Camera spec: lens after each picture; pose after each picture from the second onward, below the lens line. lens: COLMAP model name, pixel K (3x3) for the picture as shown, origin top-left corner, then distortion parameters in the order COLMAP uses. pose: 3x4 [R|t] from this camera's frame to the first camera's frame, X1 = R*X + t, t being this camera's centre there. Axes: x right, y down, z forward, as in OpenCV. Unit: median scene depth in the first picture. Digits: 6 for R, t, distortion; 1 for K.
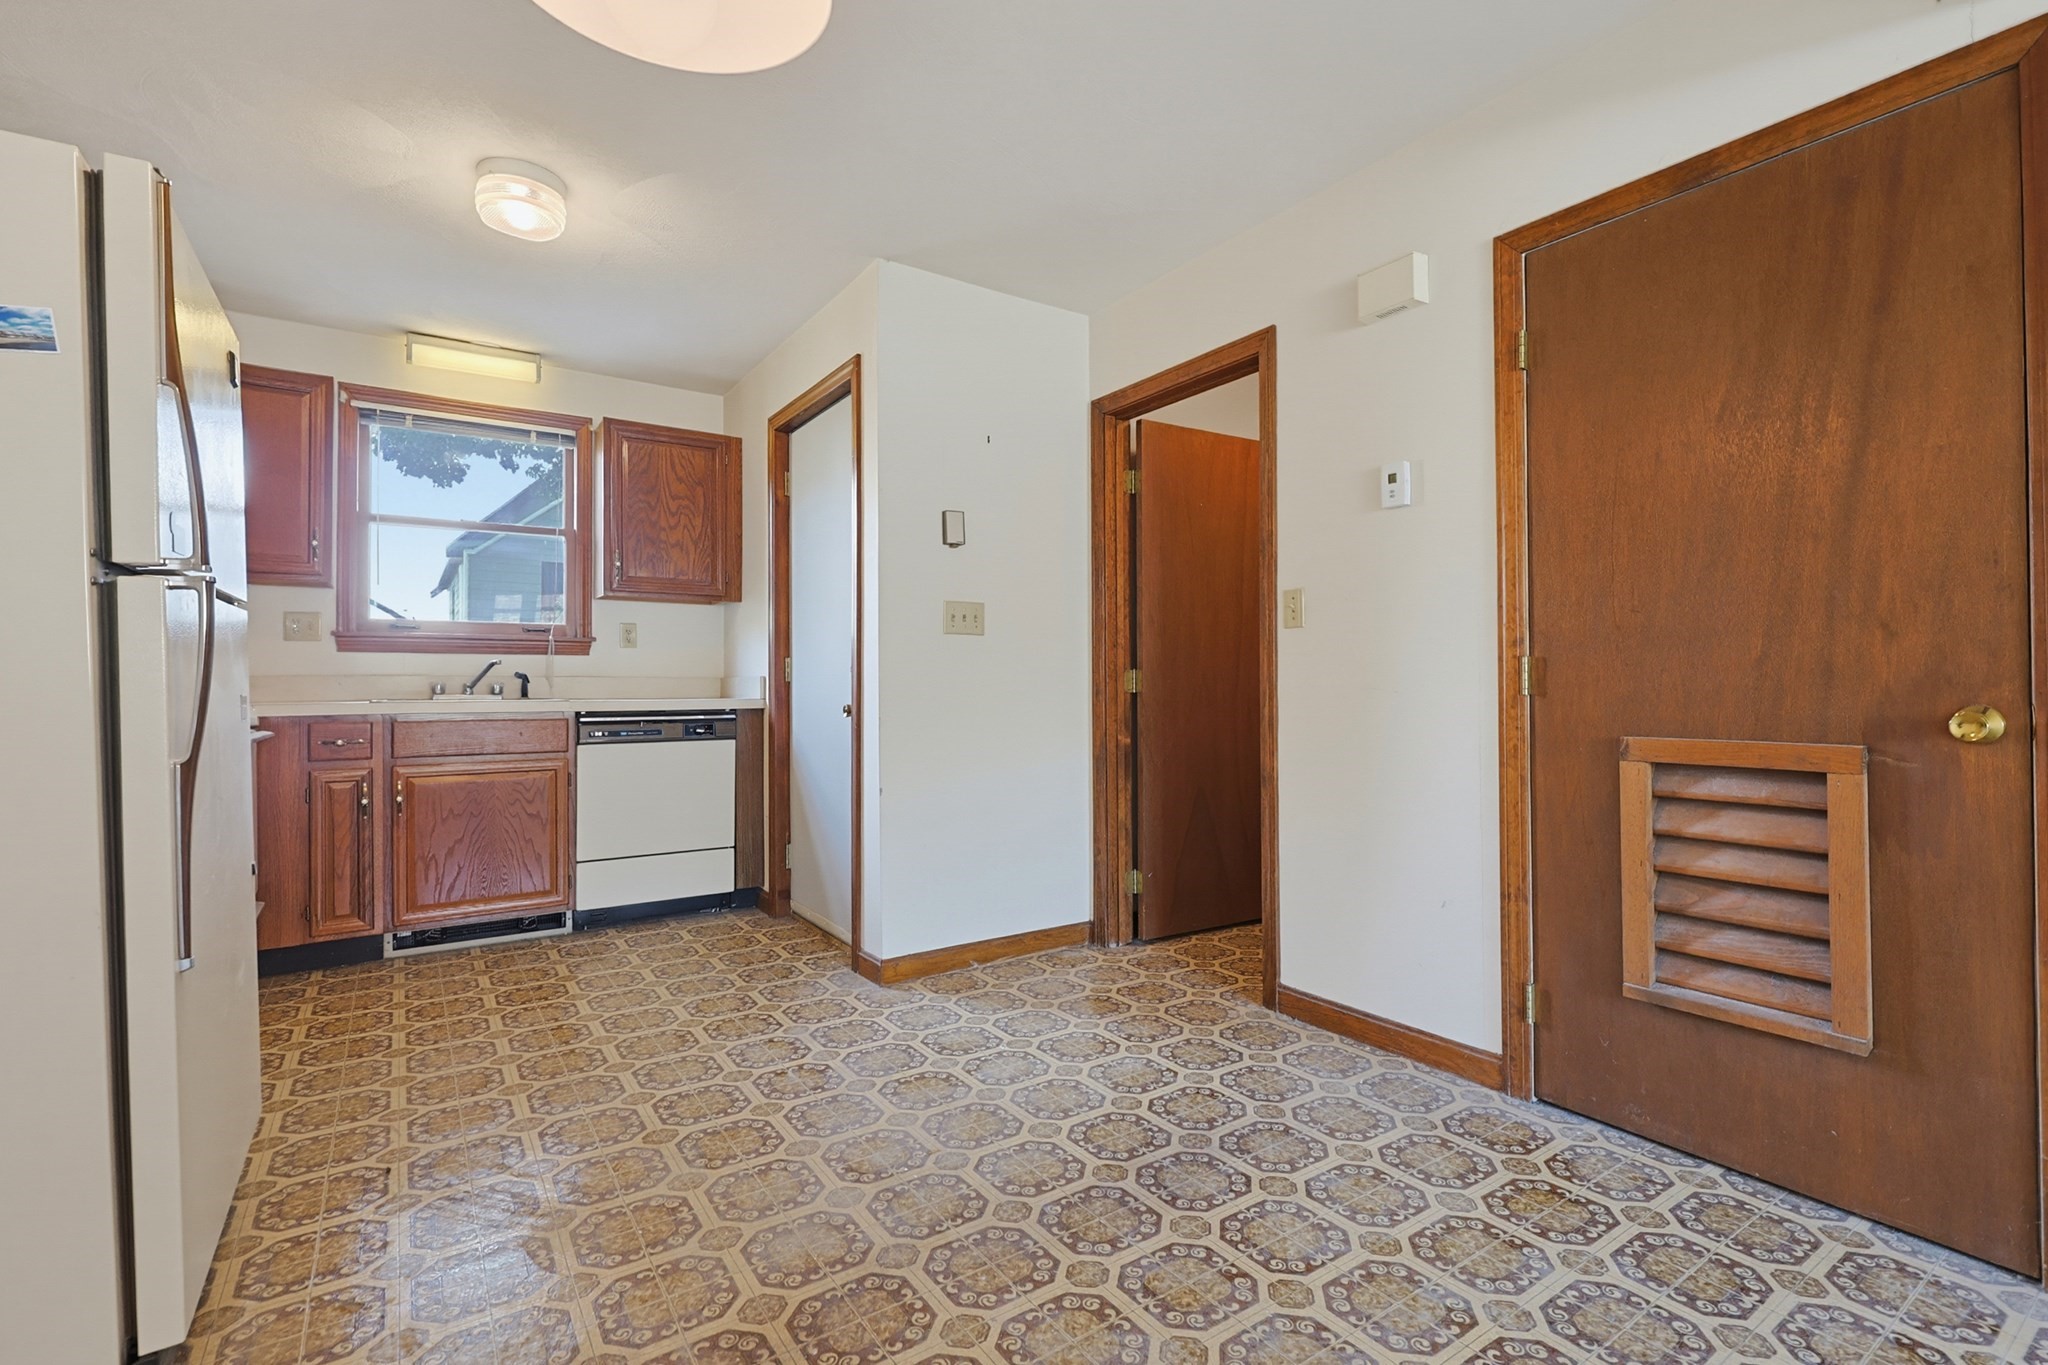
lens RADIAL K [[941.9, 0, 1081.3], [0, 941.9, 679.1], [0, 0, 1]] dist [-0.001746, -0.000001]
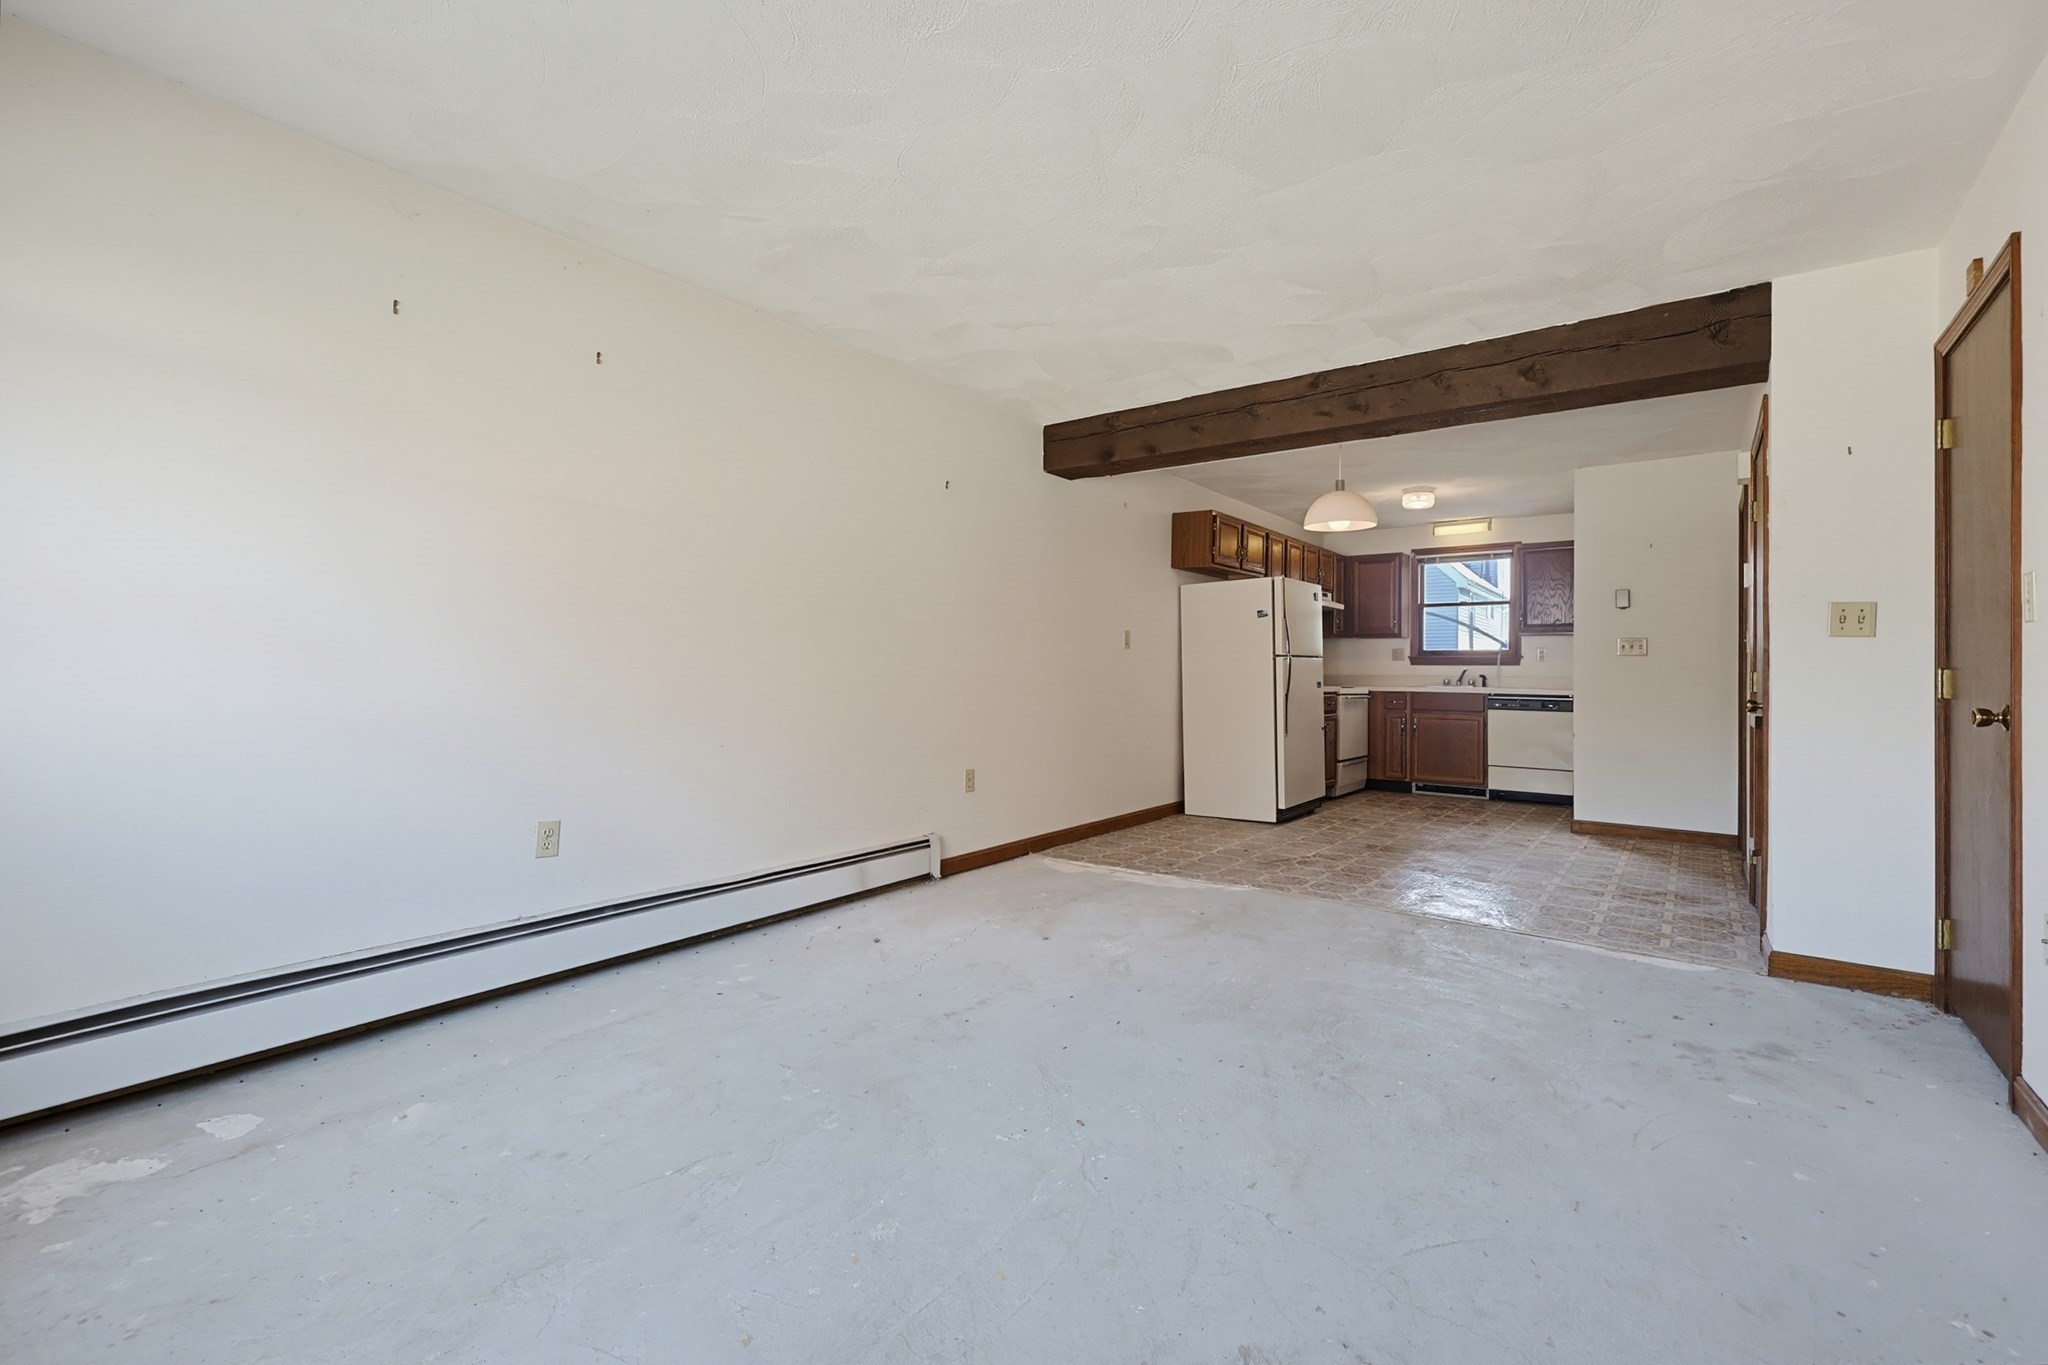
lens RADIAL K [[862.4, 0, 1047.8], [0, 862.4, 667.1], [0, 0, 1]] dist [-0.000698, -0.000050]
pose [[0.310231, 0.000318, -0.950661, 1.030322], [-0.008811, 0.999958, -0.002541, -0.010967], [0.950620, 0.009165, 0.310220, -0.554778]]
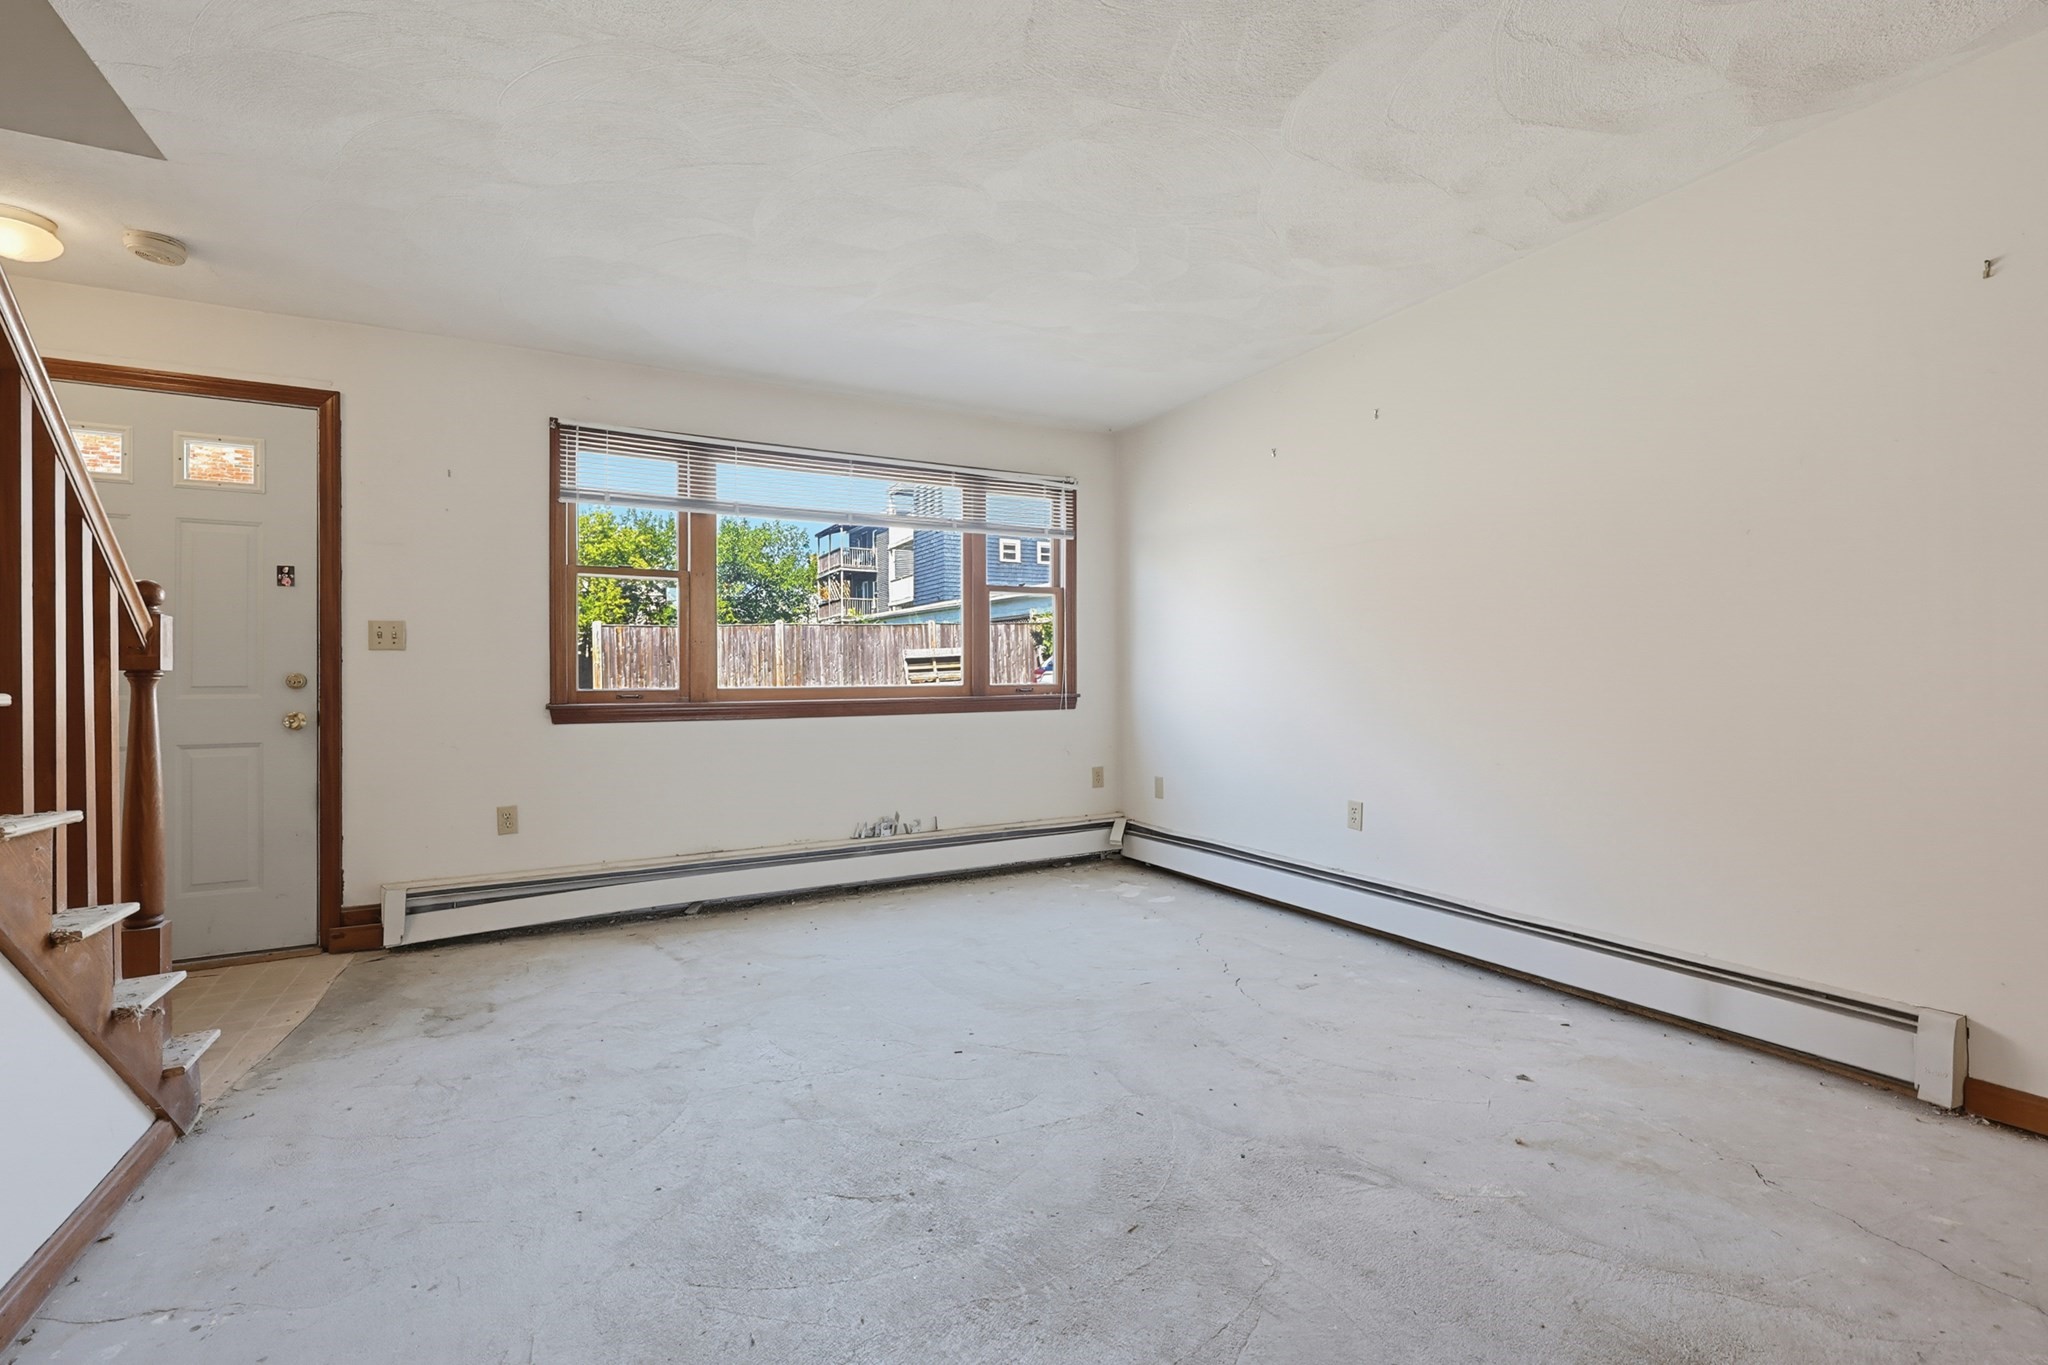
lens RADIAL K [[901.1, 0, 1057.8], [0, 901.1, 671.1], [0, 0, 1]] dist [-0.003378, -0.000235]
pose [[-0.993991, 0.015020, 0.108430, 0.405945], [0.013965, 0.999848, -0.010476, -0.010667], [-0.108571, -0.008899, -0.994049, 0.269404]]
